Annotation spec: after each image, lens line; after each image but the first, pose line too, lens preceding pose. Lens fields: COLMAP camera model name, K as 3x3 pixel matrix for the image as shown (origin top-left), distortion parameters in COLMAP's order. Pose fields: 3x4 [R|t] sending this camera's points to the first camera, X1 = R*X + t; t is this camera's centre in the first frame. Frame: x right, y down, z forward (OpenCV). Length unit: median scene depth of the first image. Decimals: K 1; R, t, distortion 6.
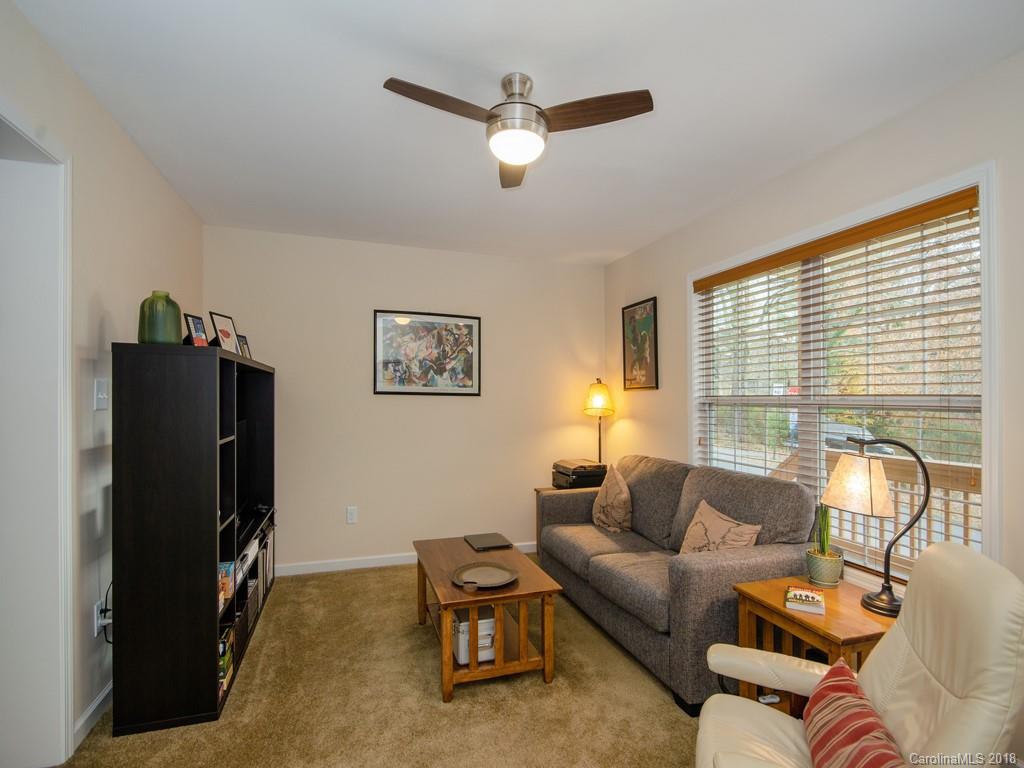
lens RADIAL K [[502.9, 0, 513.6], [0, 502.9, 388.9], [0, 0, 1]] dist [0.003480, 0.000287]
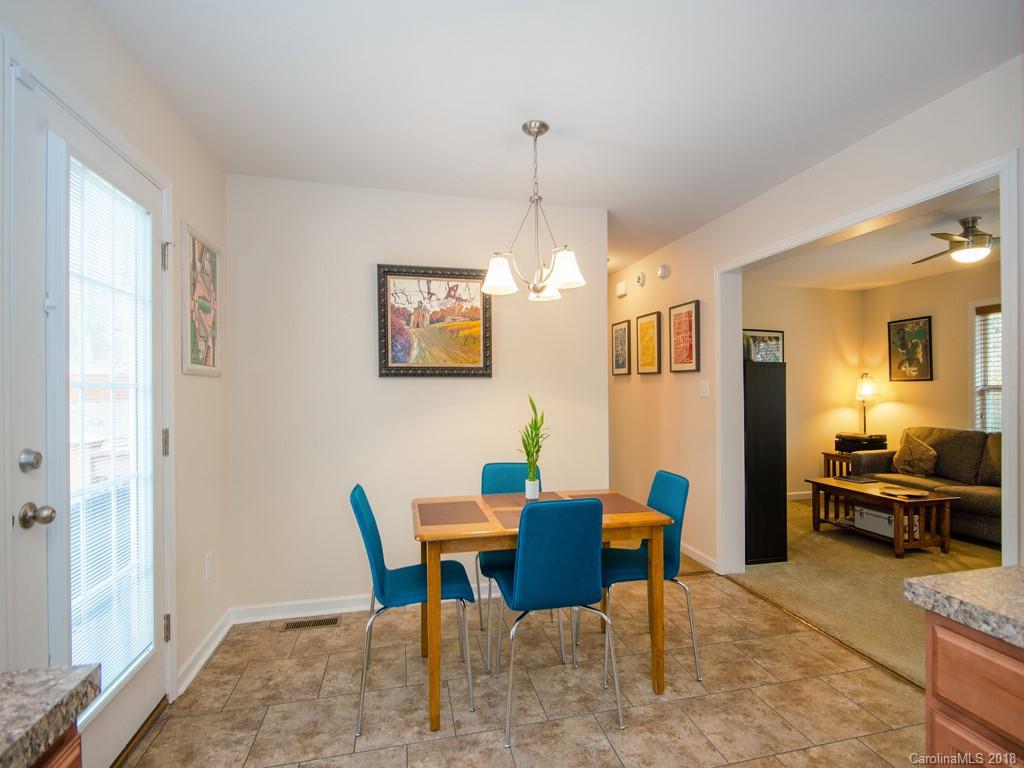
lens RADIAL K [[502.9, 0, 512.0], [0, 502.9, 386.1], [0, 0, 1]] dist [0.003480, 0.000287]
pose [[0.997833, -0.011536, -0.064786, -0.767236], [0.012363, 0.999847, 0.012378, -0.015678], [0.064633, -0.013152, 0.997822, -0.476842]]
